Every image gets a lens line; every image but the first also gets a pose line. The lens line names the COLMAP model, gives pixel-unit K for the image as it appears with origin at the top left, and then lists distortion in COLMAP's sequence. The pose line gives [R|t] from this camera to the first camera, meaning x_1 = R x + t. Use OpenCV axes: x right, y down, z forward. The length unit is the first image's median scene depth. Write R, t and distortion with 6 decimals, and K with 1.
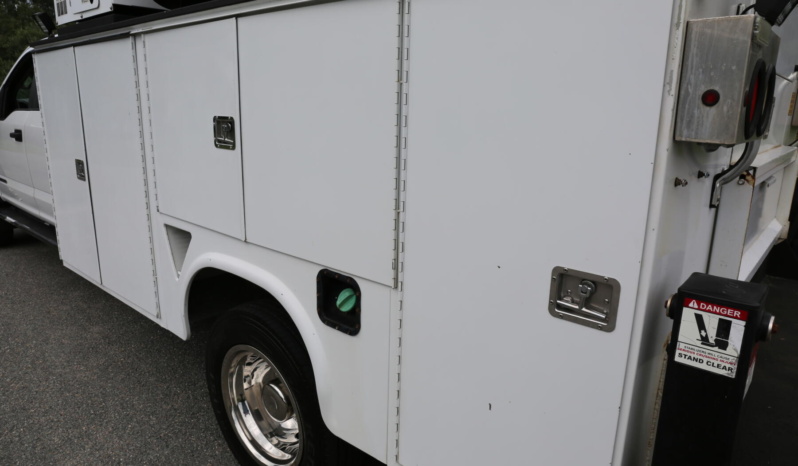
lens RADIAL K [[529.7, 0, 407.8], [0, 529.7, 232.9], [0, 0, 1]] dist [-0.093657, 0.061896]
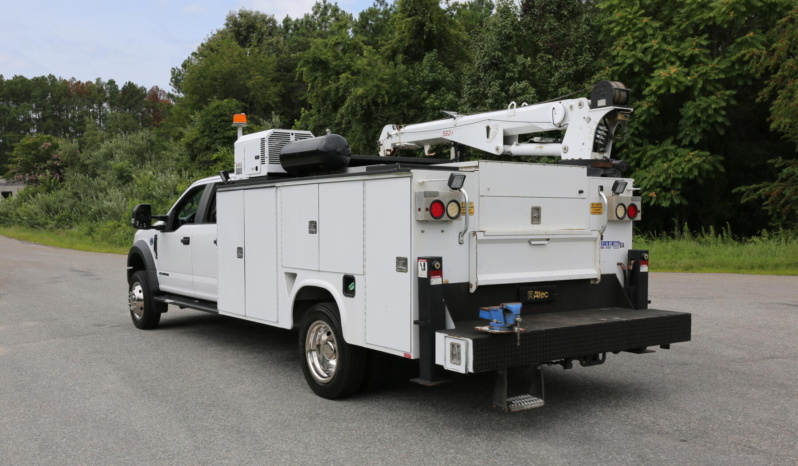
lens RADIAL K [[802.8, 0, 399.0], [0, 802.8, 233.0], [0, 0, 1]] dist [0.002247, 0.000303]
pose [[0.969059, -0.022899, -0.245764, 0.970264], [-0.033008, 0.974722, -0.220970, 0.655644], [0.244611, 0.222245, 0.943807, -2.461901]]
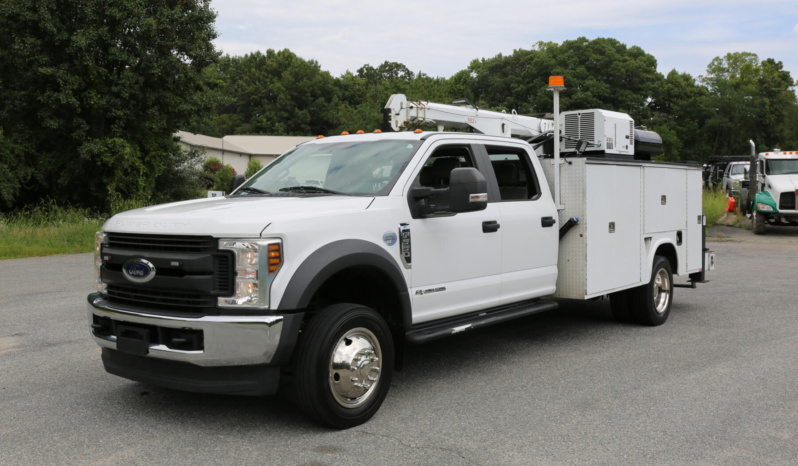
lens RADIAL K [[871.0, 0, 399.0], [0, 871.0, 233.0], [0, 0, 1]] dist [-0.000777, 0.015730]
pose [[-0.051357, -0.063968, 0.996630, -5.733732], [0.251857, 0.964861, 0.074907, -0.815544], [-0.966401, 0.254855, -0.033441, 2.823394]]
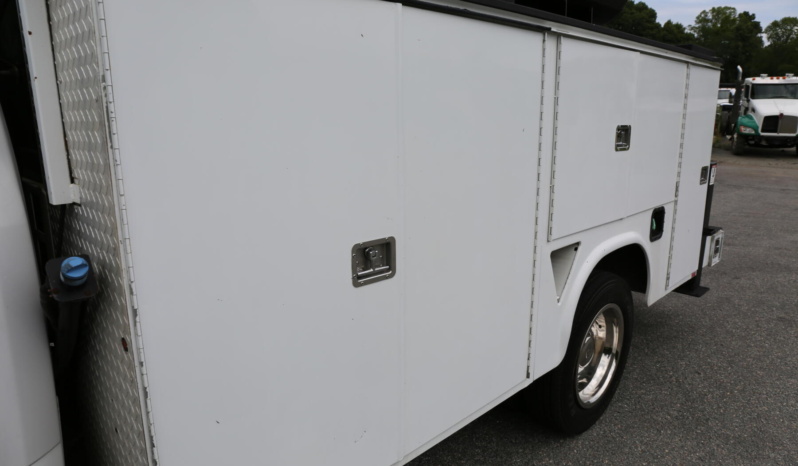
lens RADIAL K [[529.7, 0, 407.8], [0, 529.7, 232.9], [0, 0, 1]] dist [-0.093657, 0.061896]
pose [[0.089282, -0.244203, 0.965605, -1.651045], [0.246253, 0.944791, 0.216170, -0.369704], [-0.965085, 0.218483, 0.144488, 1.345528]]
